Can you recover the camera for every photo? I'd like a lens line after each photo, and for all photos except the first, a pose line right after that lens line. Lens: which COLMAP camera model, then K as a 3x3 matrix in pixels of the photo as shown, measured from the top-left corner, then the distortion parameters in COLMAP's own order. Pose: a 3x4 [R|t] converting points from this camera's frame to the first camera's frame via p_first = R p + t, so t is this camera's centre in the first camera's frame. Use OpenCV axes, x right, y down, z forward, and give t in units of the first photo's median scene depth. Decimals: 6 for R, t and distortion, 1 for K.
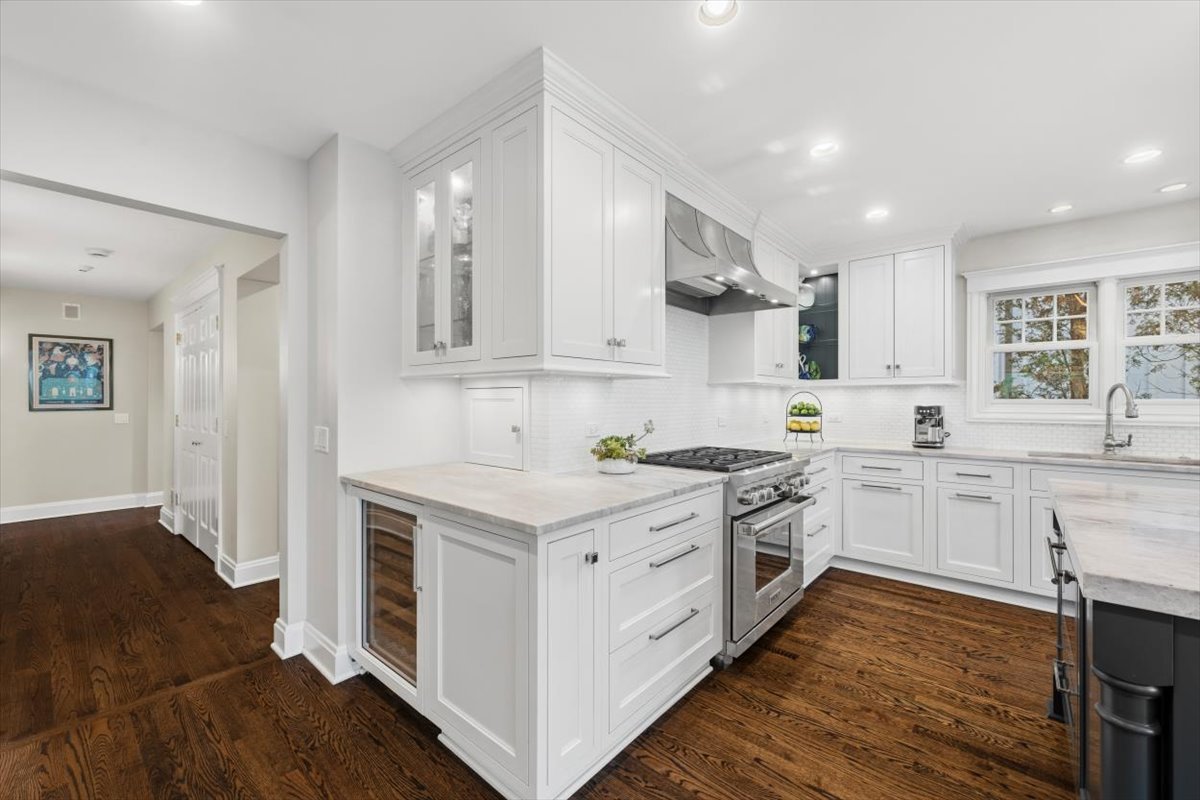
lens RADIAL K [[489.5, 0, 592.4], [0, 489.5, 401.7], [0, 0, 1]] dist [0.002713, -0.000837]
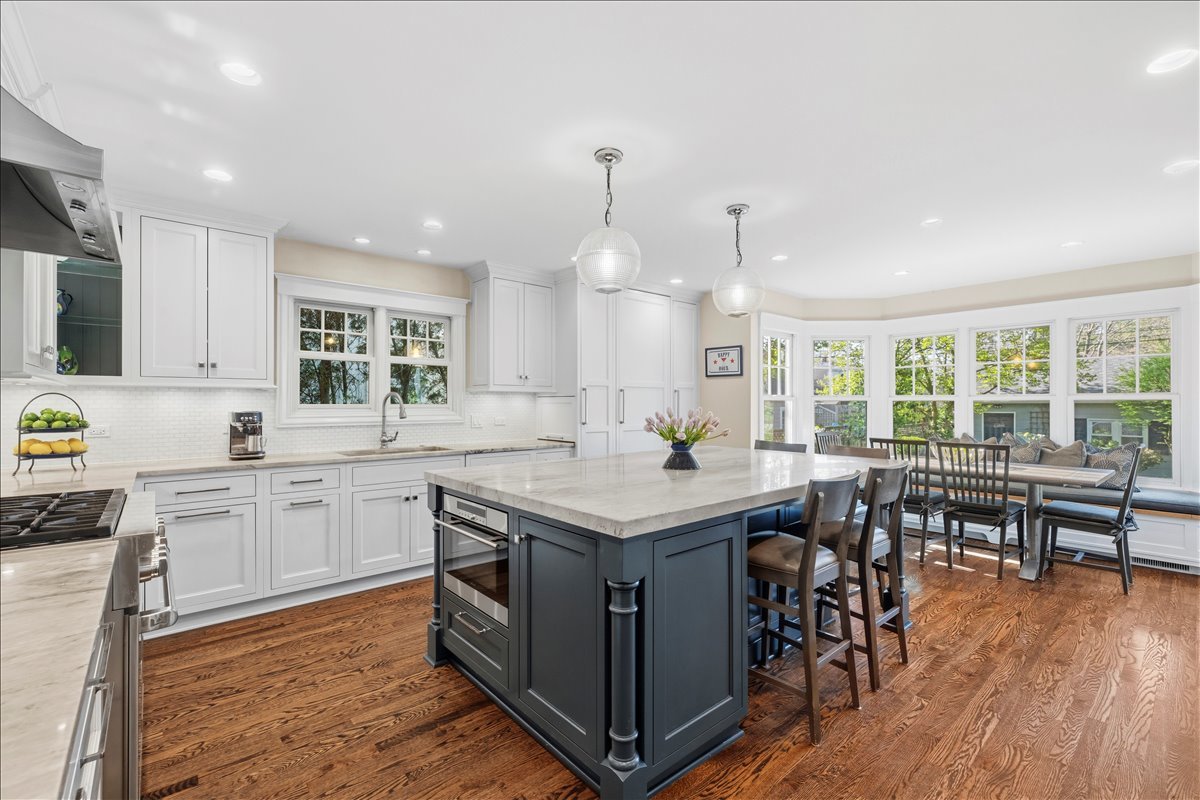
lens RADIAL K [[518.0, 0, 610.8], [0, 518.0, 403.8], [0, 0, 1]] dist [-0.004451, 0.000590]
pose [[0.127532, -0.002106, 0.991832, -0.170008], [0.004156, 0.999990, 0.001589, -0.005473], [-0.991826, 0.003920, 0.127540, 0.243353]]
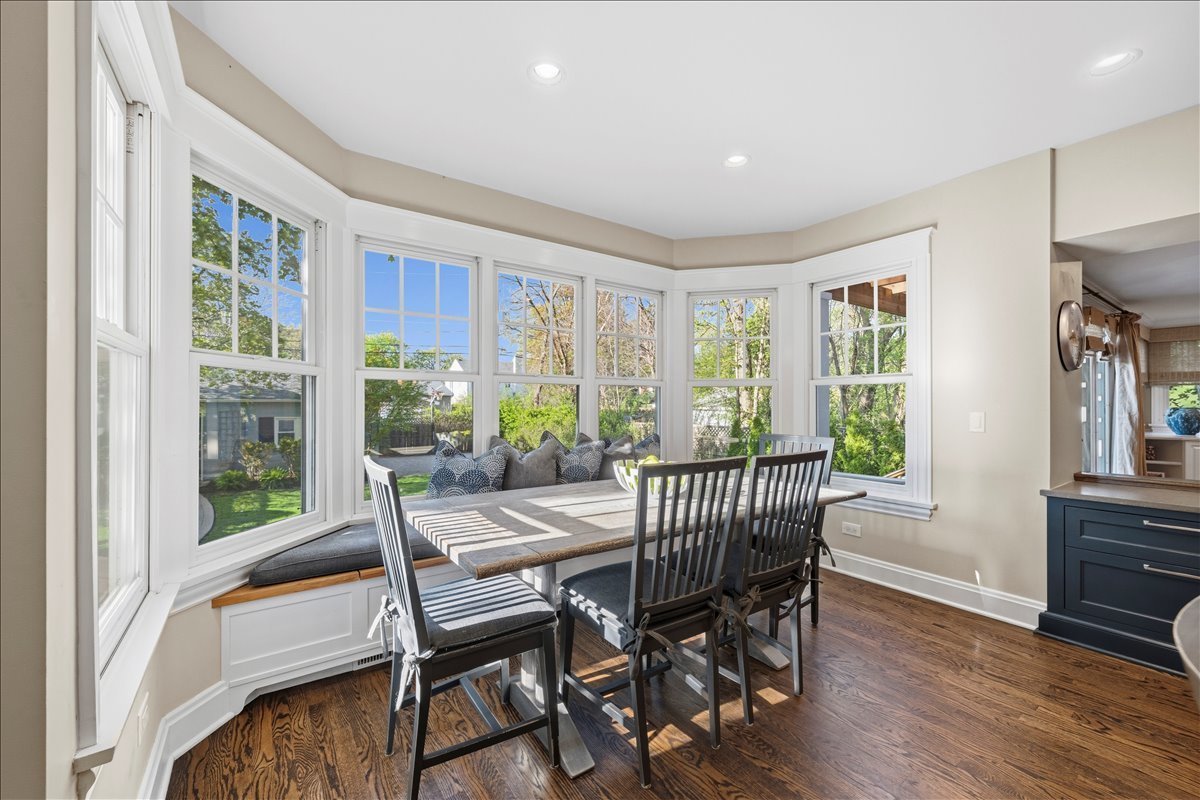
lens RADIAL K [[489.5, 0, 595.9], [0, 489.5, 394.9], [0, 0, 1]] dist [0.002713, -0.000837]
pose [[-0.970921, 0.006787, 0.239303, 1.196697], [0.003147, 0.999874, -0.015590, 0.033031], [-0.239378, -0.014384, -0.970820, 0.171879]]
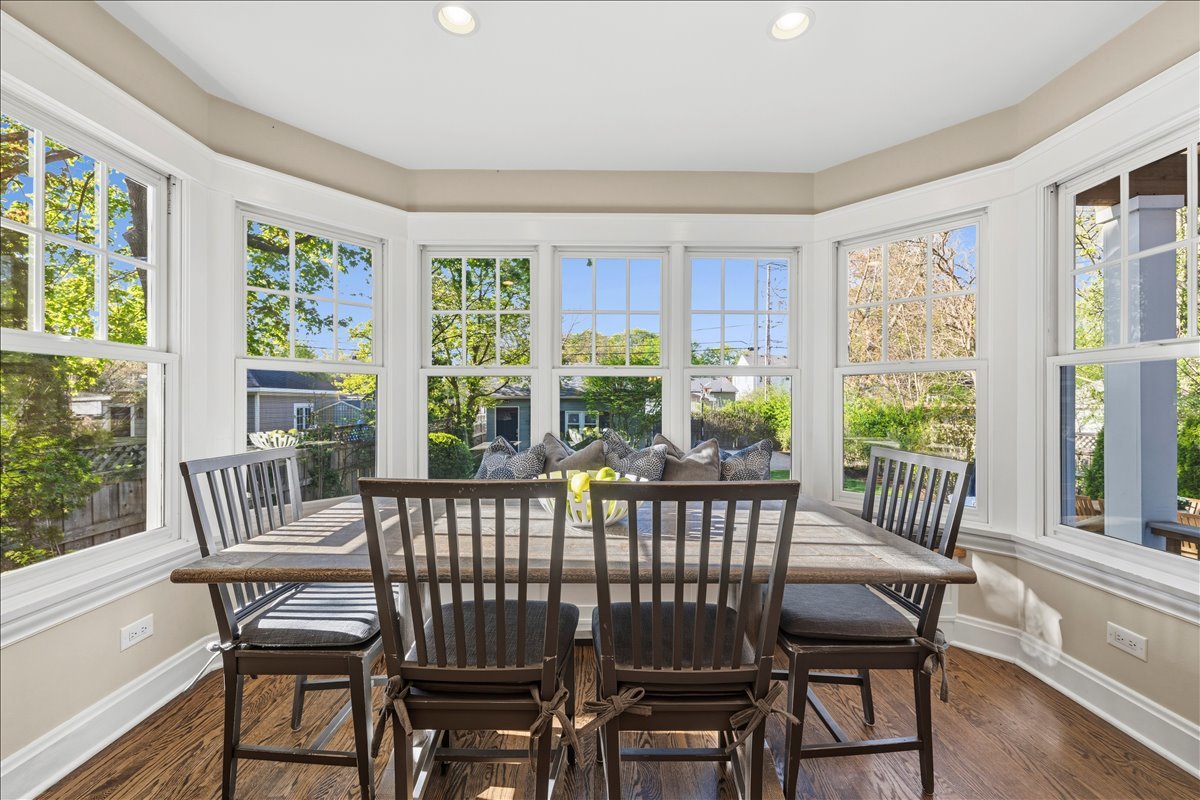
lens RADIAL K [[489.5, 0, 596.1], [0, 489.5, 393.7], [0, 0, 1]] dist [0.002713, -0.000837]
pose [[-0.656969, 0.011825, 0.753825, 0.908672], [0.003912, 0.999917, -0.012276, 0.036069], [-0.753908, -0.005116, -0.656961, -0.161666]]
